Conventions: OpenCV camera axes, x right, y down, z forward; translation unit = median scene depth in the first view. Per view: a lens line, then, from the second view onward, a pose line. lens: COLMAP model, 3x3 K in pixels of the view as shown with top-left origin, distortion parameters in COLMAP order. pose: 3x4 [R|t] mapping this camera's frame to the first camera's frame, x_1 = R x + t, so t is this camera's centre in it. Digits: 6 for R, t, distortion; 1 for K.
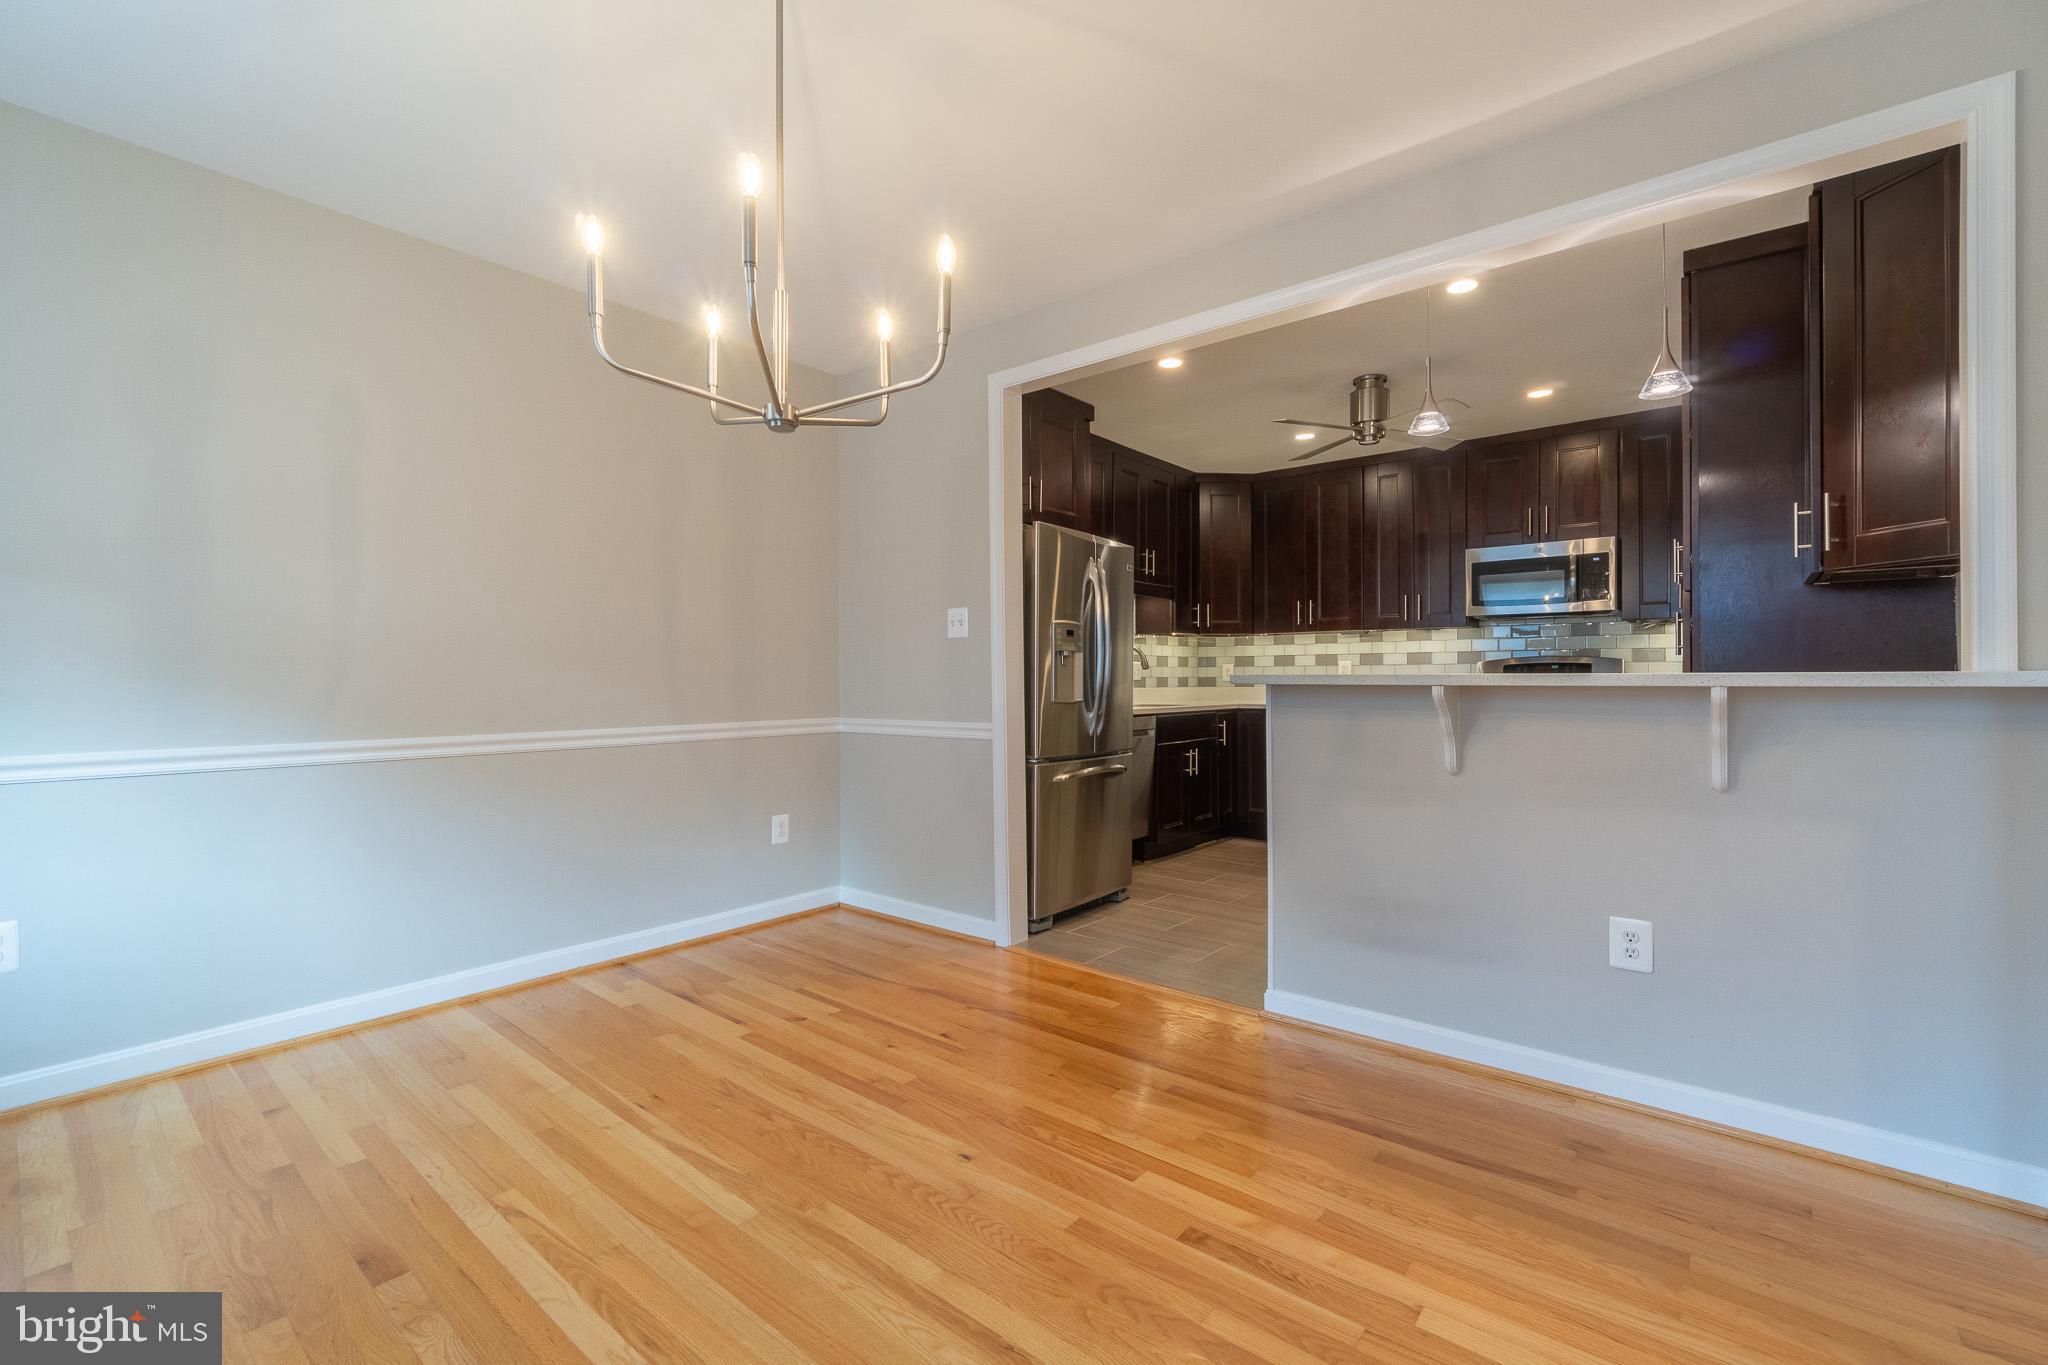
lens RADIAL K [[883.3, 0, 1012.5], [0, 883.3, 673.8], [0, 0, 1]] dist [-0.007748, 0.001333]
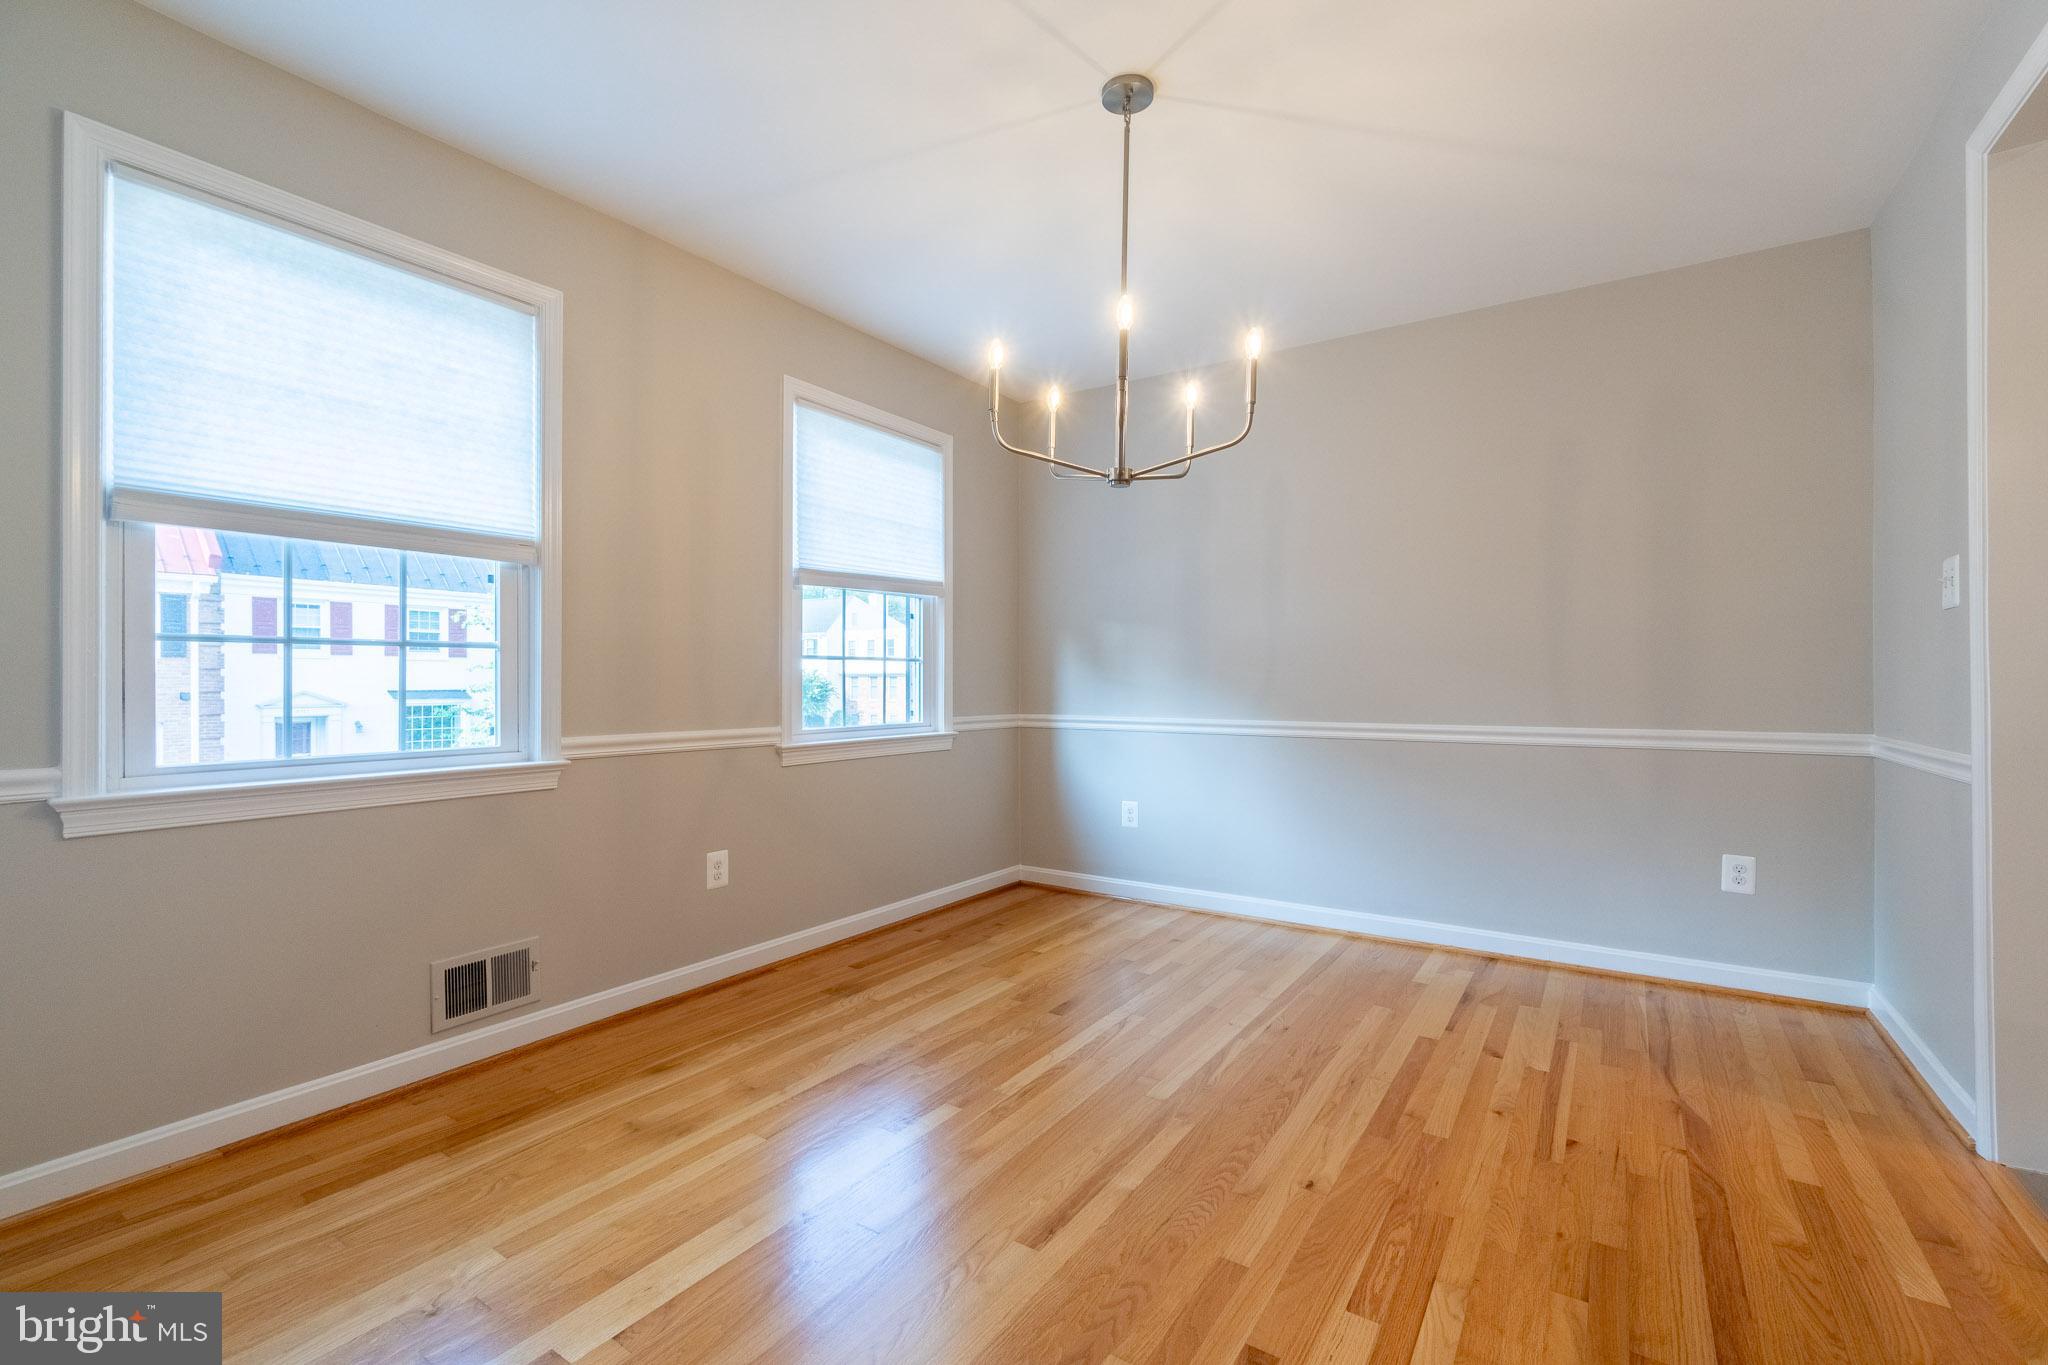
lens RADIAL K [[883.3, 0, 1013.0], [0, 883.3, 681.0], [0, 0, 1]] dist [-0.007748, 0.001333]
pose [[0.091850, 0.001488, -0.995772, 0.619702], [0.005224, 0.999984, 0.001976, 0.005861], [0.995759, -0.005383, 0.091841, 0.438945]]
